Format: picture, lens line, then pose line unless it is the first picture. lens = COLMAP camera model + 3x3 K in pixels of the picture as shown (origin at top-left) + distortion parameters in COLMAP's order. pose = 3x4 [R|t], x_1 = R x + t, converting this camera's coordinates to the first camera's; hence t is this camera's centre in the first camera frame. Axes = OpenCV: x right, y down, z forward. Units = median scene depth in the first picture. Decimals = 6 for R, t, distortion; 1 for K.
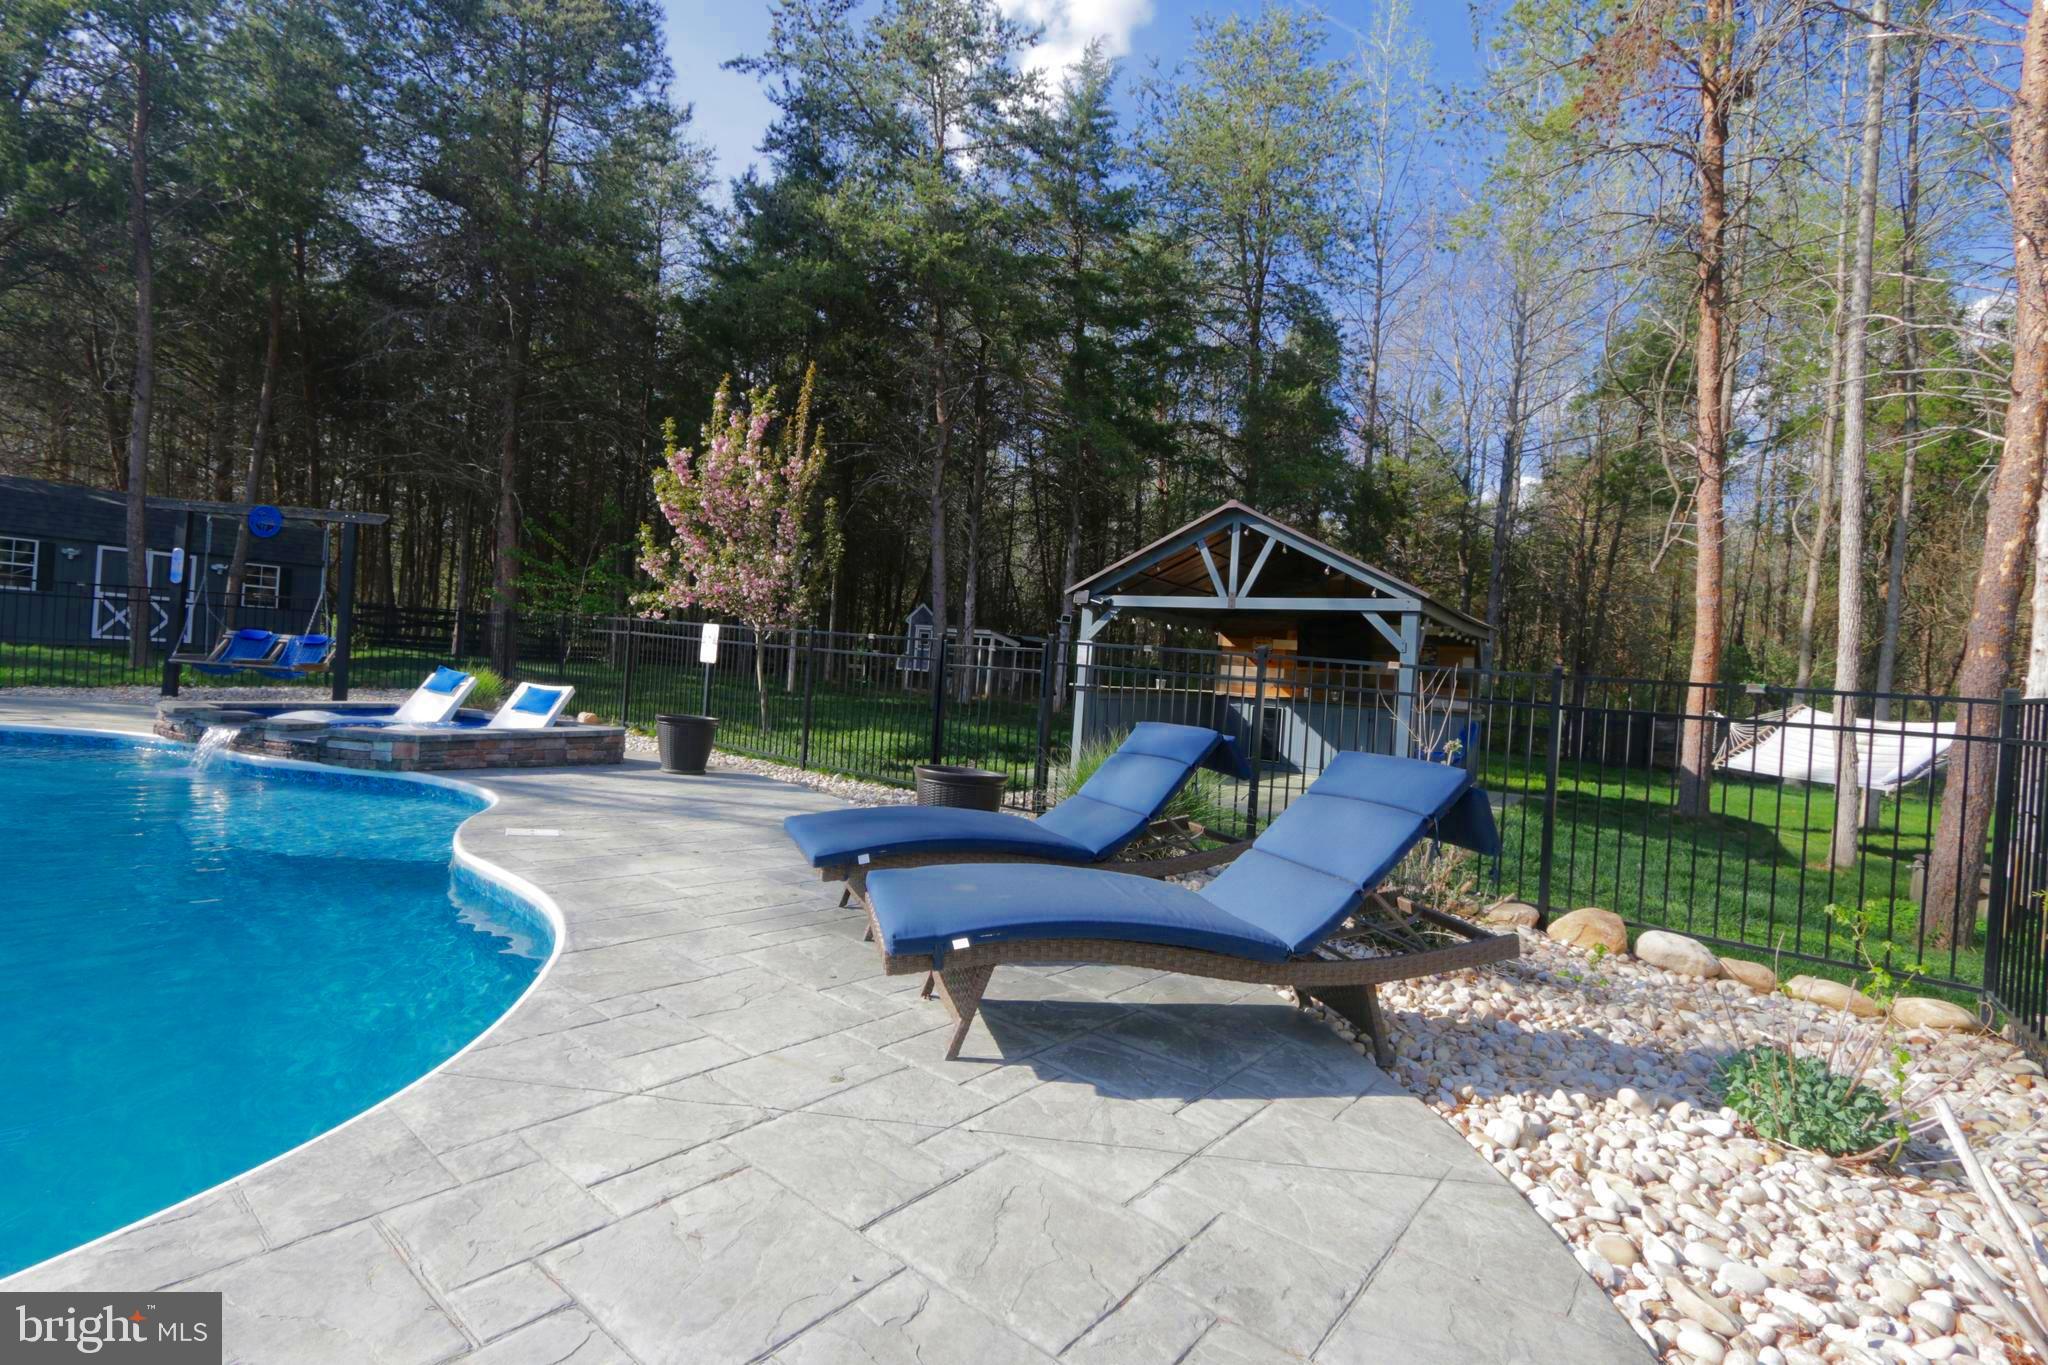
lens RADIAL K [[949.7, 0, 1024.0], [0, 949.7, 682.5], [0, 0, 1]] dist [-0.004502, -0.000333]
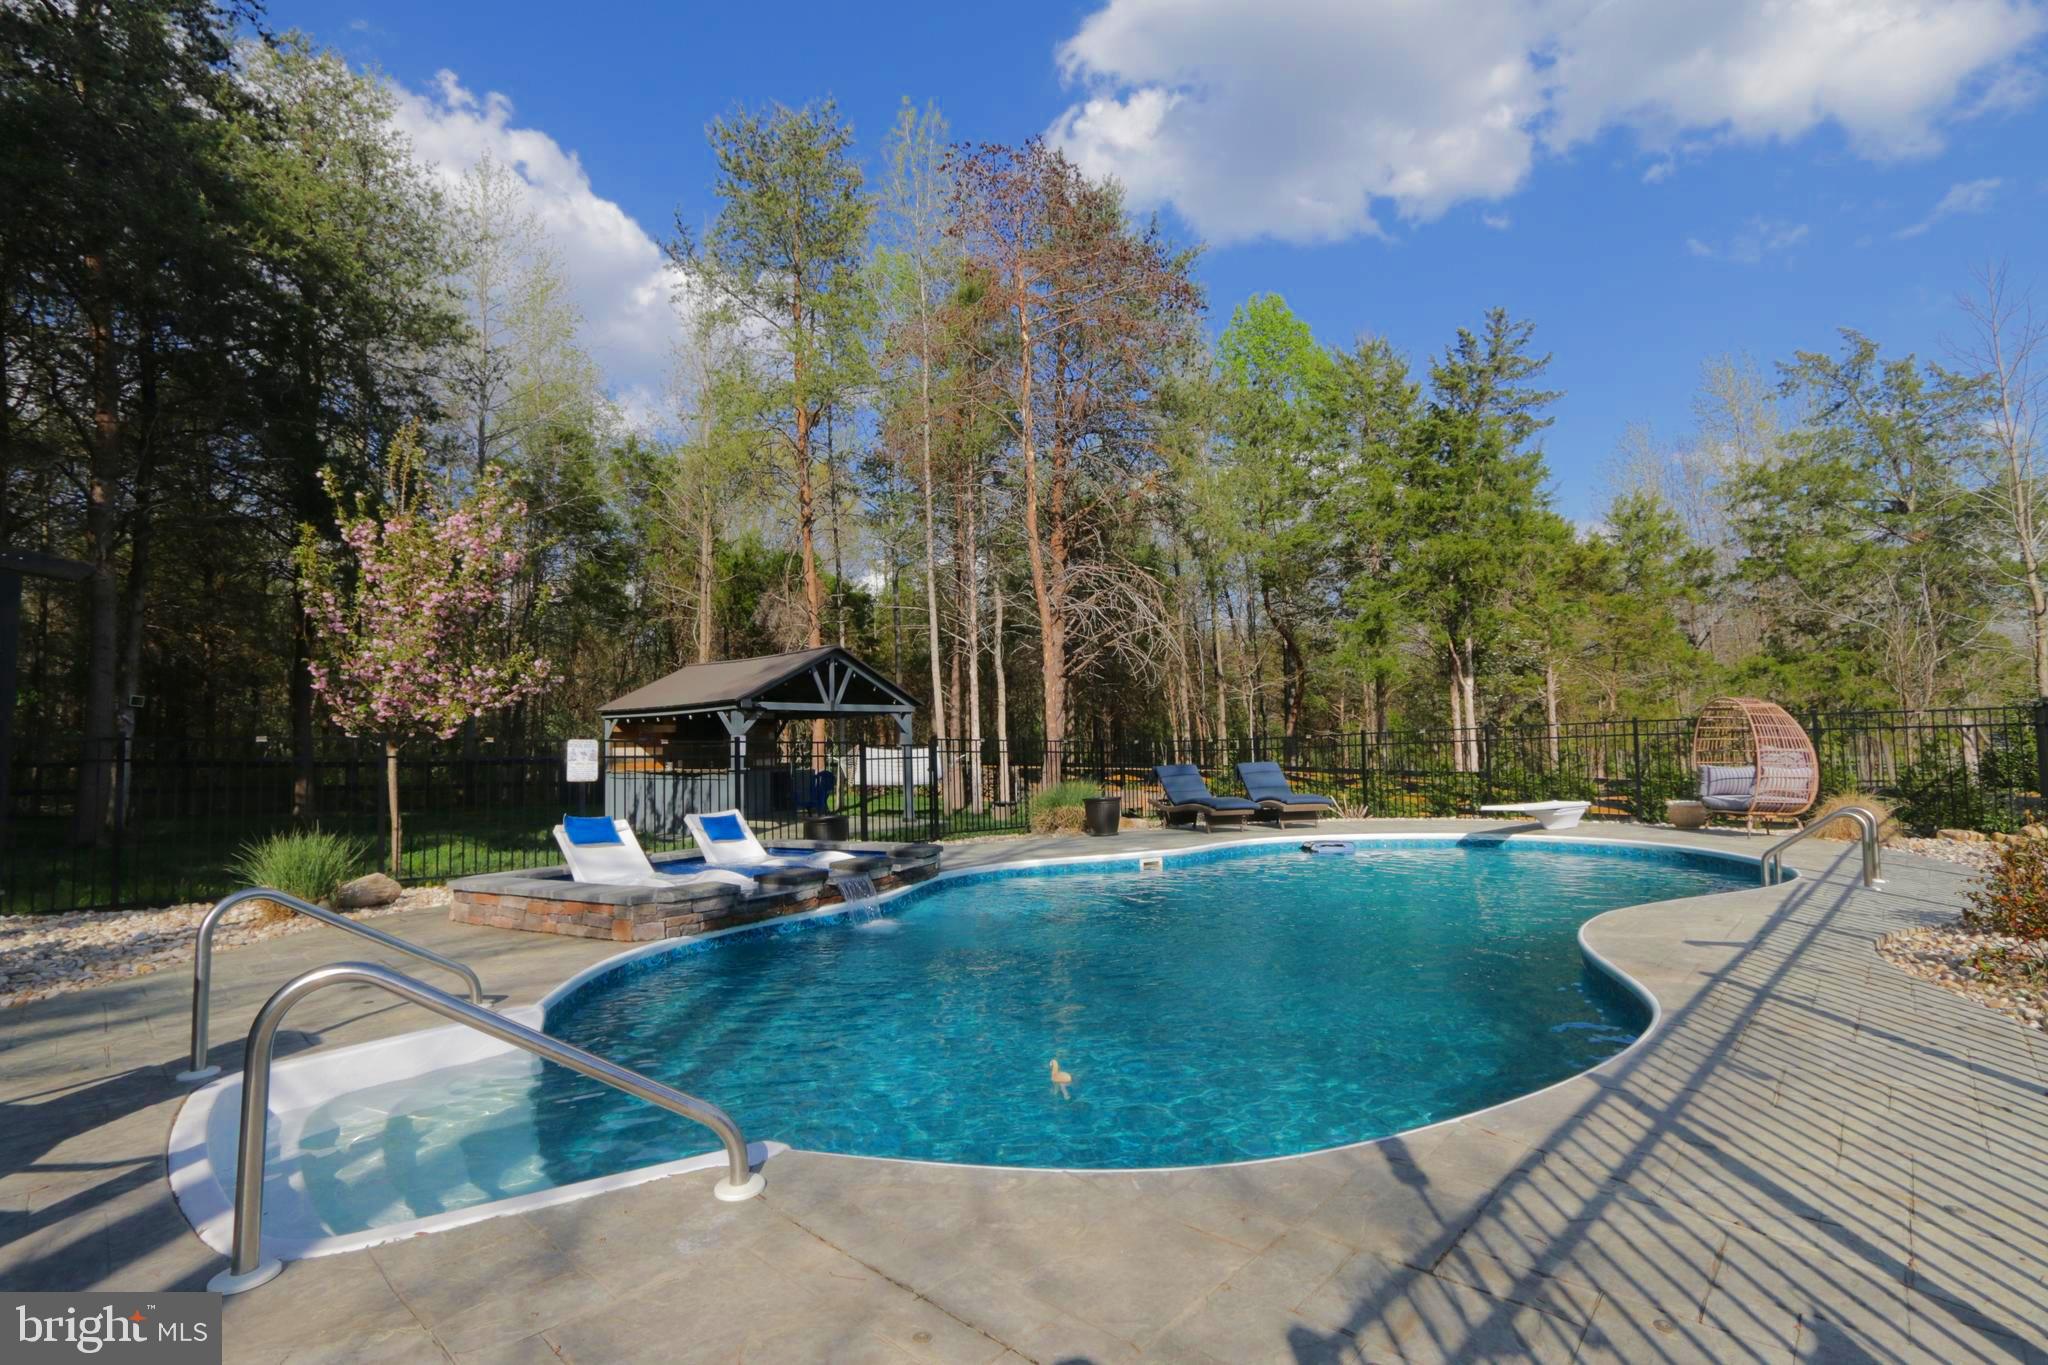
lens RADIAL K [[978.0, 0, 1024.0], [0, 978.0, 682.5], [0, 0, 1]] dist [-0.001134, -0.000084]
pose [[0.079805, -0.000914, 0.996810, -1.292022], [0.047565, 0.998864, -0.002893, -0.097756], [-0.995675, 0.047644, 0.079758, 0.509709]]
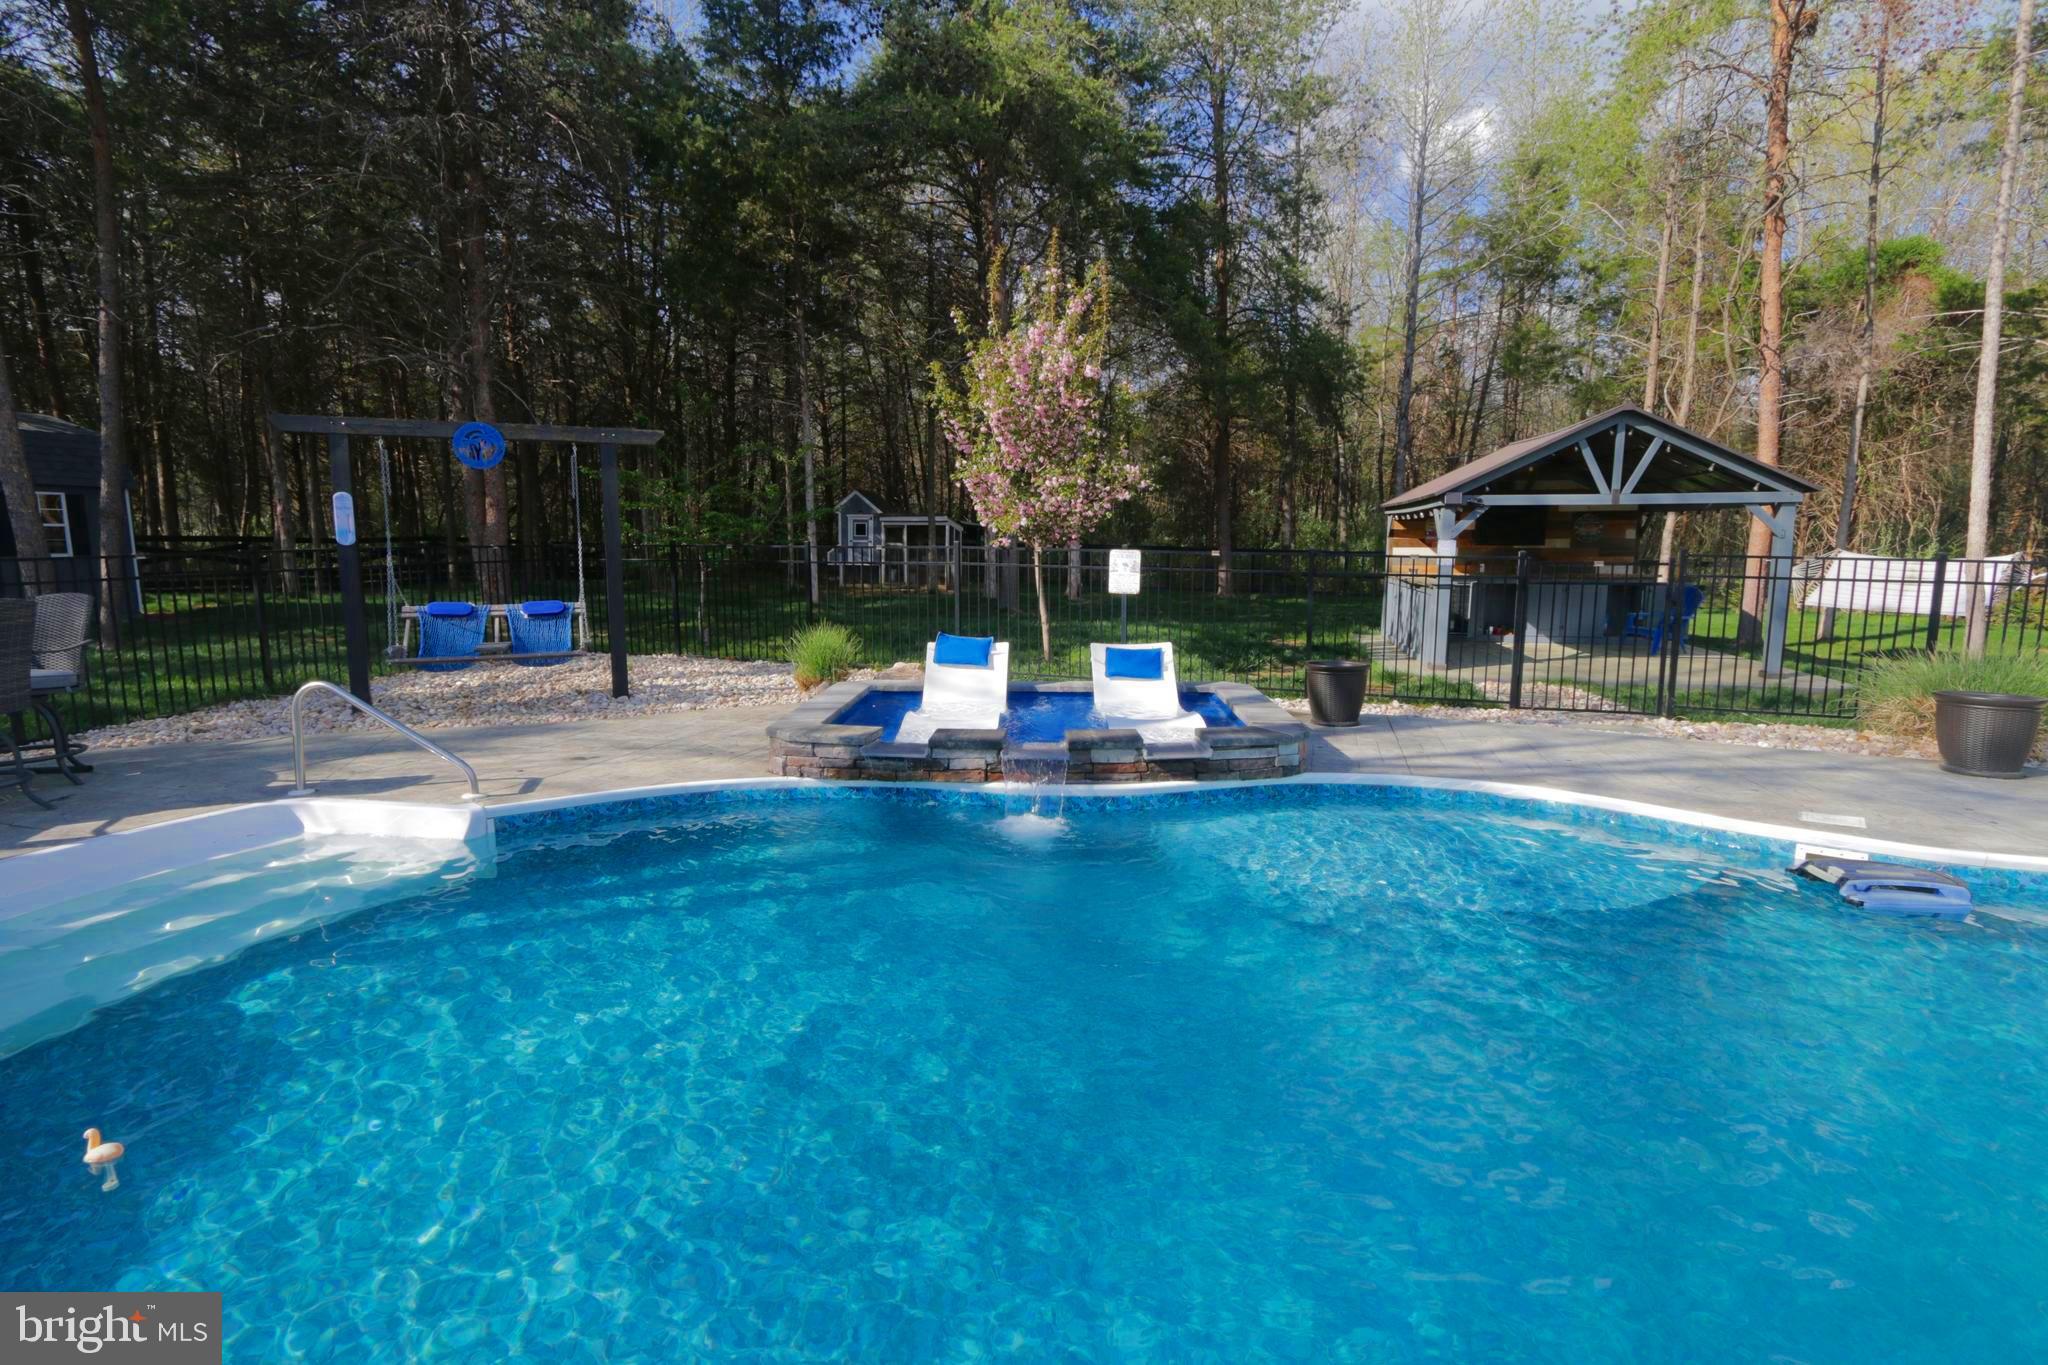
lens RADIAL K [[949.7, 0, 1024.0], [0, 949.7, 682.5], [0, 0, 1]] dist [-0.004502, -0.000333]
pose [[0.922175, -0.124631, 0.366143, -0.782694], [0.071842, 0.985382, 0.154470, -0.086771], [-0.380043, -0.116144, 0.917648, 0.212156]]
